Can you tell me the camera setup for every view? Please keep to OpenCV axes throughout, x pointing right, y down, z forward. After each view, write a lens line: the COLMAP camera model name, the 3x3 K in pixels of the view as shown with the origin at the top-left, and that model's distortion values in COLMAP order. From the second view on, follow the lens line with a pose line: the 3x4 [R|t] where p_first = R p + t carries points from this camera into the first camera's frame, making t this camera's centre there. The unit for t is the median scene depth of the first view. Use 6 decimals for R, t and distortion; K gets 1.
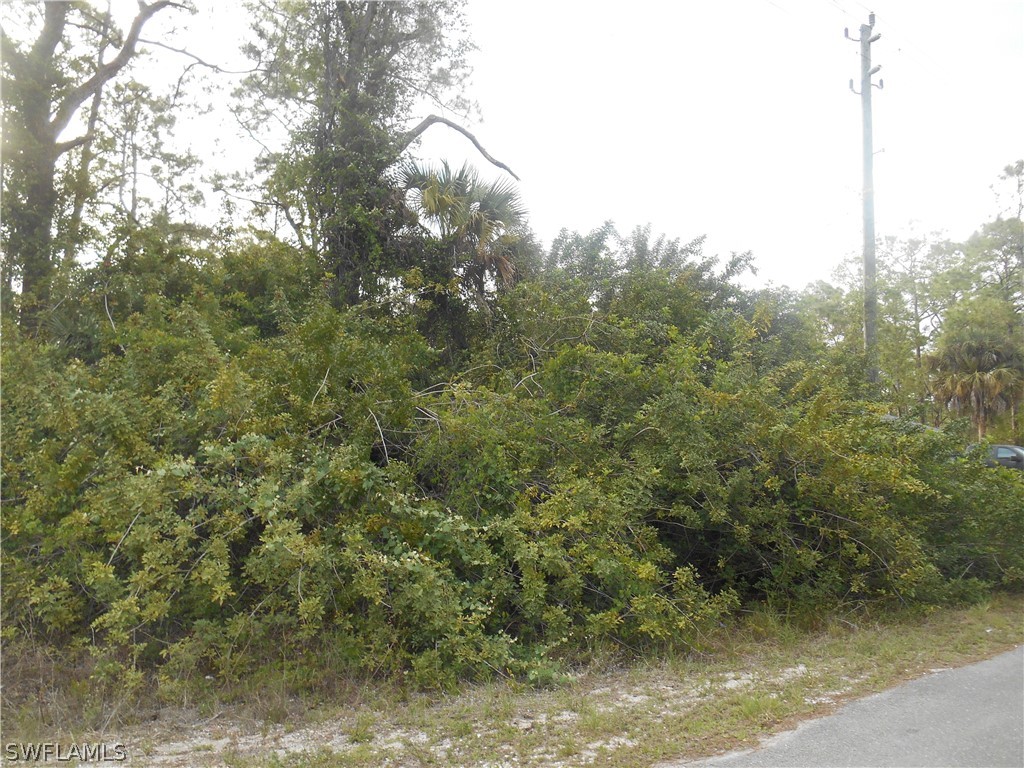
lens RADIAL K [[794.1, 0, 514.1], [0, 794.1, 385.2], [0, 0, 1]] dist [-0.029444, 0.020667]
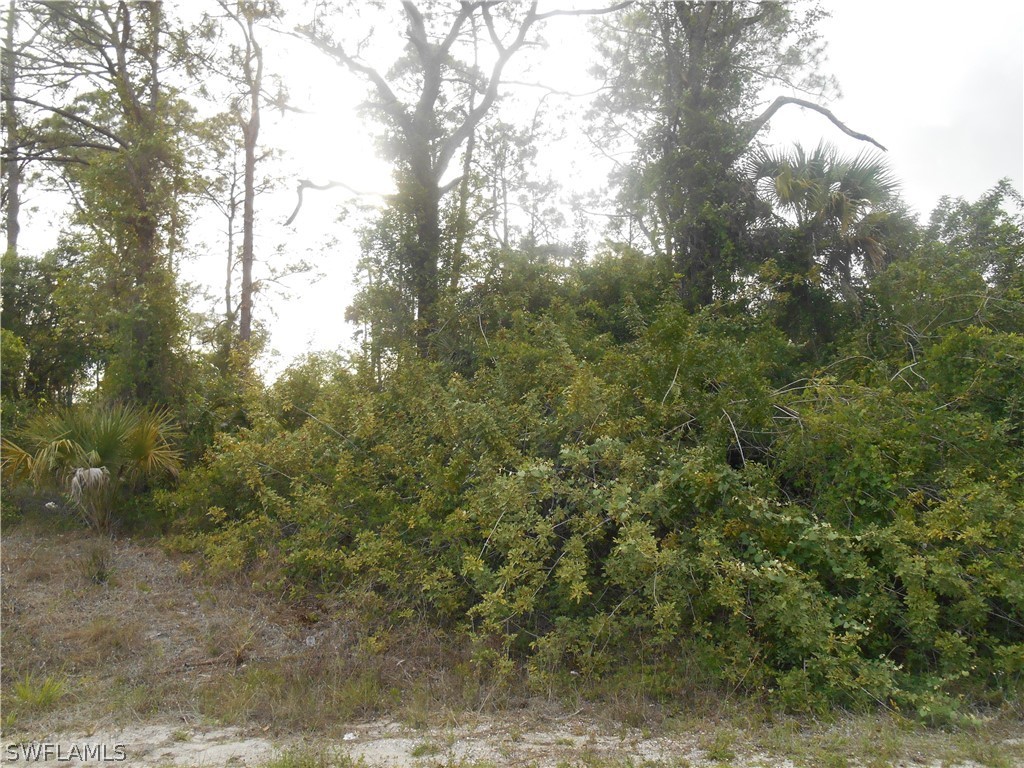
lens RADIAL K [[792.6, 0, 512.0], [0, 792.6, 384.0], [0, 0, 1]] dist [-0.030253, 0.018031]
pose [[0.898117, -0.044684, -0.437481, 0.006920], [0.041501, 0.998997, -0.016838, 0.004822], [0.437794, -0.003034, 0.899070, 0.025645]]
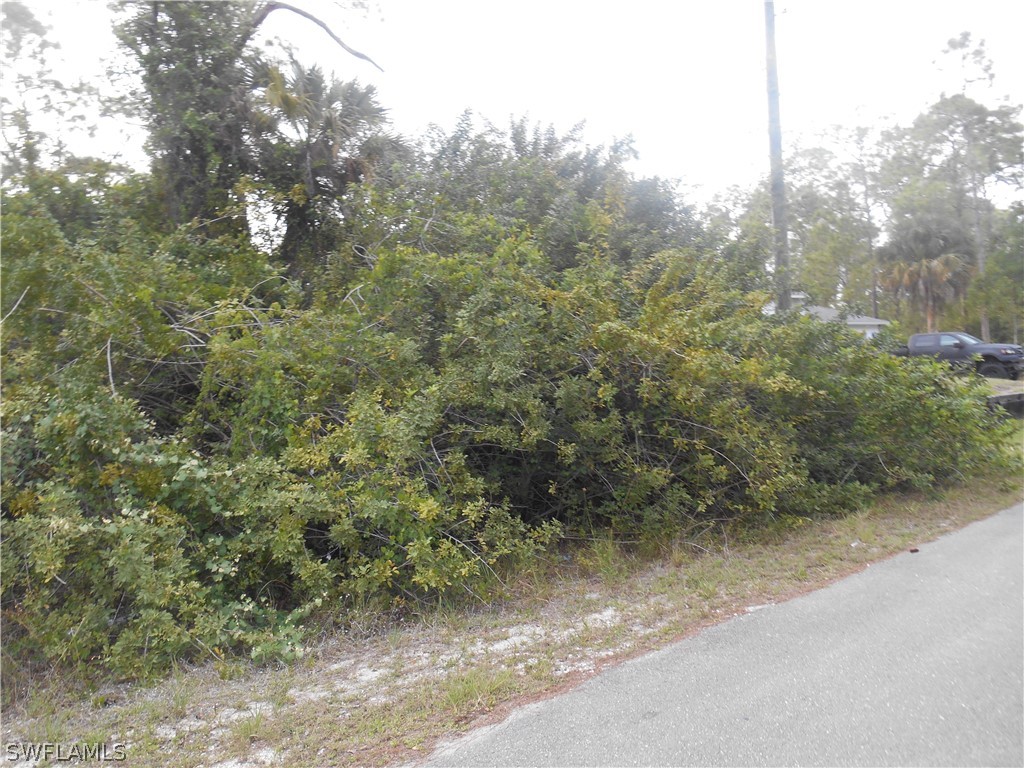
lens RADIAL K [[794.0, 0, 512.2], [0, 794.0, 386.6], [0, 0, 1]] dist [-0.029592, 0.026823]
pose [[0.997030, -0.072394, 0.026287, 0.183253], [0.069408, 0.992489, 0.100743, 0.022486], [-0.033383, -0.098619, 0.994565, 0.140443]]
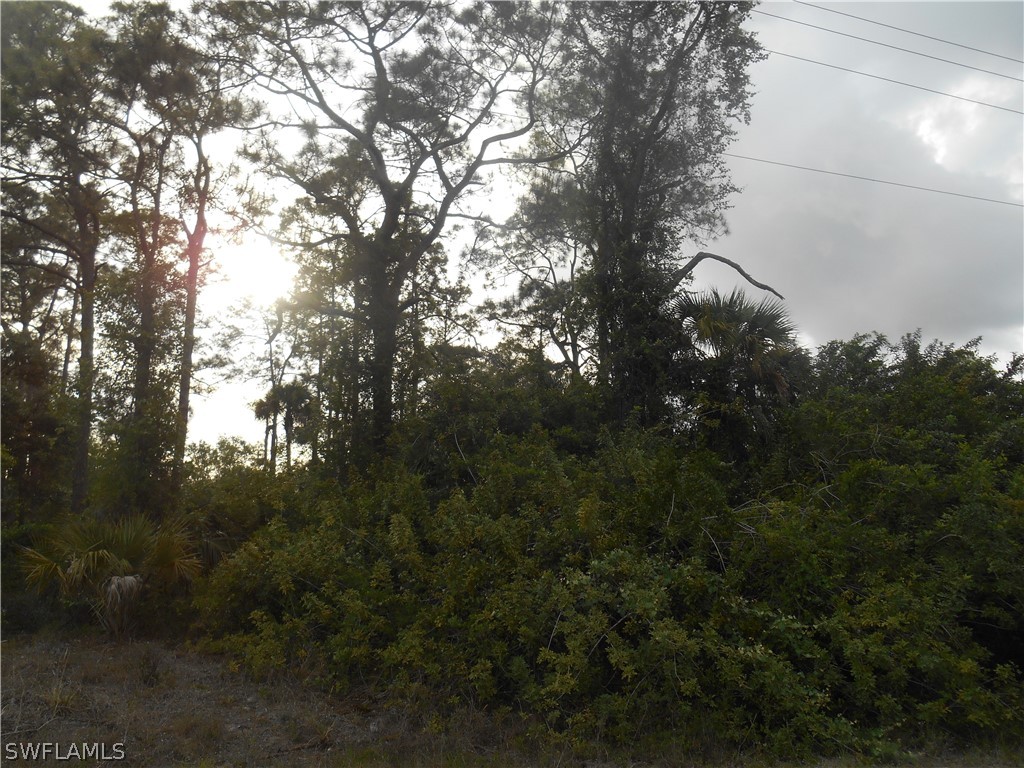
lens RADIAL K [[794.1, 0, 514.1], [0, 794.1, 385.2], [0, 0, 1]] dist [-0.029444, 0.020667]
pose [[0.955109, -0.070952, -0.287632, -0.077927], [0.037165, 0.991923, -0.121272, -0.041571], [0.293913, 0.105139, 0.950032, -0.237061]]
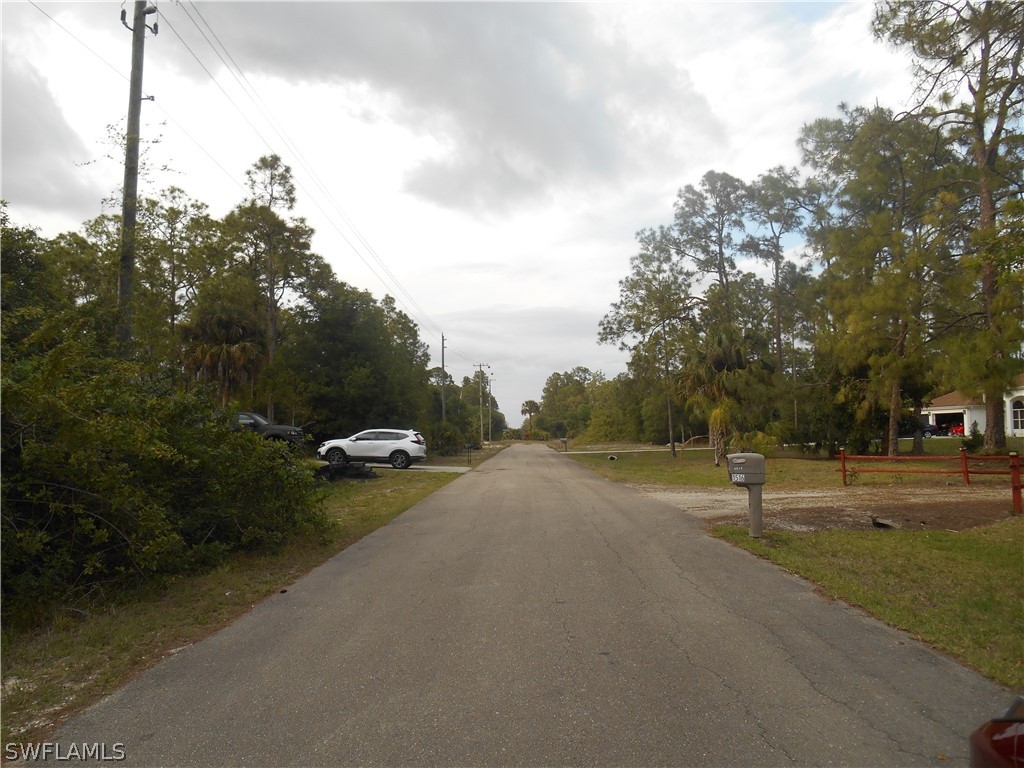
lens RADIAL K [[794.0, 0, 512.2], [0, 794.0, 386.6], [0, 0, 1]] dist [-0.029592, 0.026823]
pose [[0.633905, 0.032687, 0.772720, 0.042173], [-0.065389, 0.997794, 0.011435, 0.013009], [-0.770642, -0.057776, 0.634644, 0.086208]]
